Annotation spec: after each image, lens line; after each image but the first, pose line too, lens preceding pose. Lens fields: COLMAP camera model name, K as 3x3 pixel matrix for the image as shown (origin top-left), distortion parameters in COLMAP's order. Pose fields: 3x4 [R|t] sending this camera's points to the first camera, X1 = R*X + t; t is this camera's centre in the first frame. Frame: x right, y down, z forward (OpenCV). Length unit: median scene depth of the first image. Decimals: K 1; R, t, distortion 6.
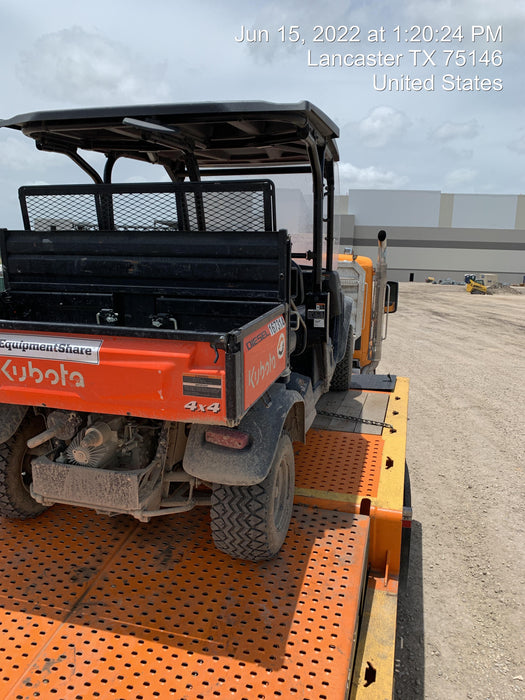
lens RADIAL K [[516.4, 0, 272.3], [0, 516.4, 346.7], [0, 0, 1]] dist [0.079119, -0.084228]
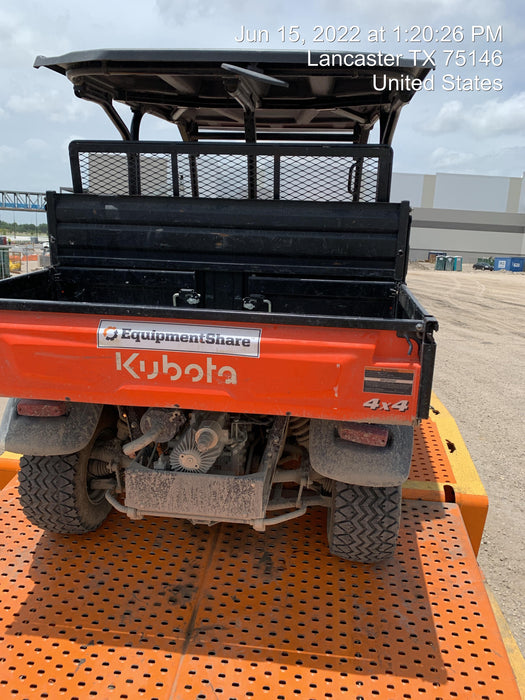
lens RADIAL K [[517.0, 0, 279.7], [0, 517.0, 342.4], [0, 0, 1]] dist [0.078687, -0.085374]
pose [[0.985818, -0.015175, 0.167130, -0.348175], [0.008246, 0.999080, 0.042074, -0.020508], [-0.167614, -0.040099, 0.985037, 0.132125]]
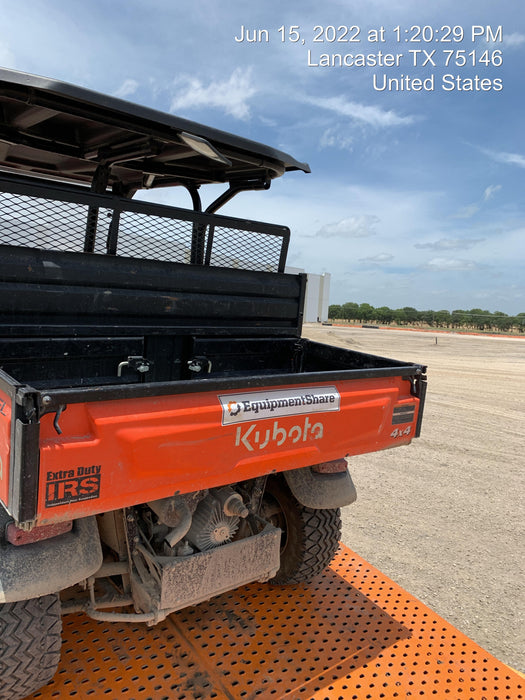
lens RADIAL K [[515.2, 0, 261.7], [0, 515.2, 353.9], [0, 0, 1]] dist [0.097031, -0.124312]
pose [[0.577643, -0.069143, 0.813356, -0.951505], [0.091206, 0.995634, 0.019864, -0.083022], [-0.811178, 0.062709, 0.581427, 0.432277]]
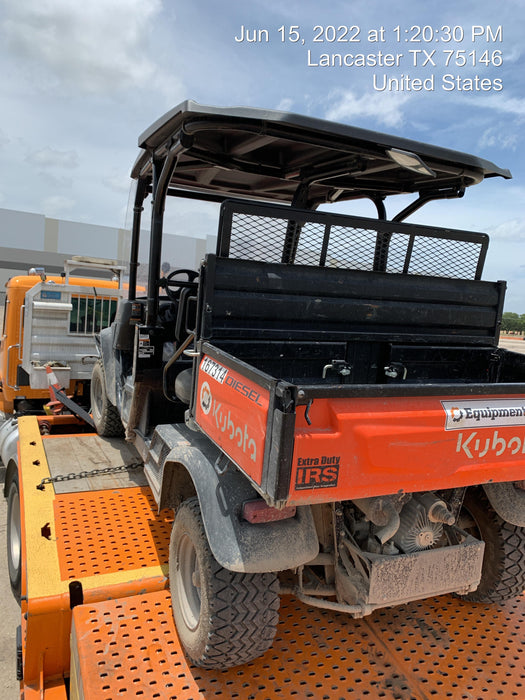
lens RADIAL K [[516.4, 0, 272.3], [0, 516.4, 346.7], [0, 0, 1]] dist [0.079119, -0.084228]
pose [[0.765094, -0.025481, 0.643414, -1.052733], [0.057669, 0.997913, -0.029056, -0.085109], [-0.641330, 0.059335, 0.764967, 0.479175]]
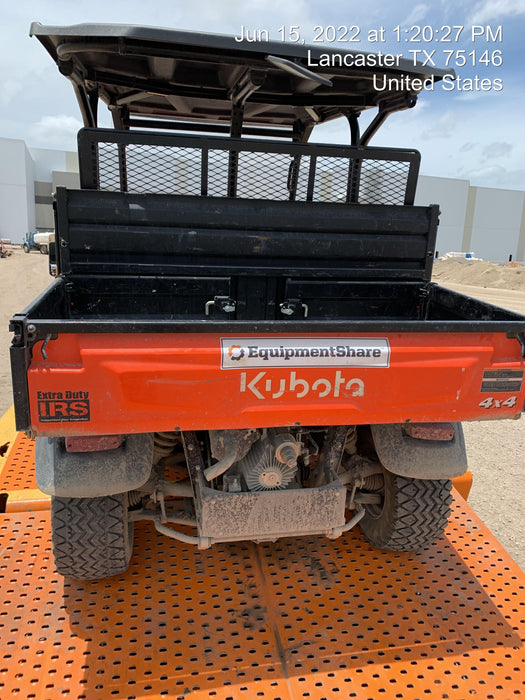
lens RADIAL K [[516.4, 0, 272.3], [0, 516.4, 346.7], [0, 0, 1]] dist [0.079119, -0.084228]
pose [[0.891989, -0.081999, 0.444559, -0.686596], [0.052761, 0.995574, 0.077770, -0.058282], [-0.448968, -0.045915, 0.892367, 0.270533]]
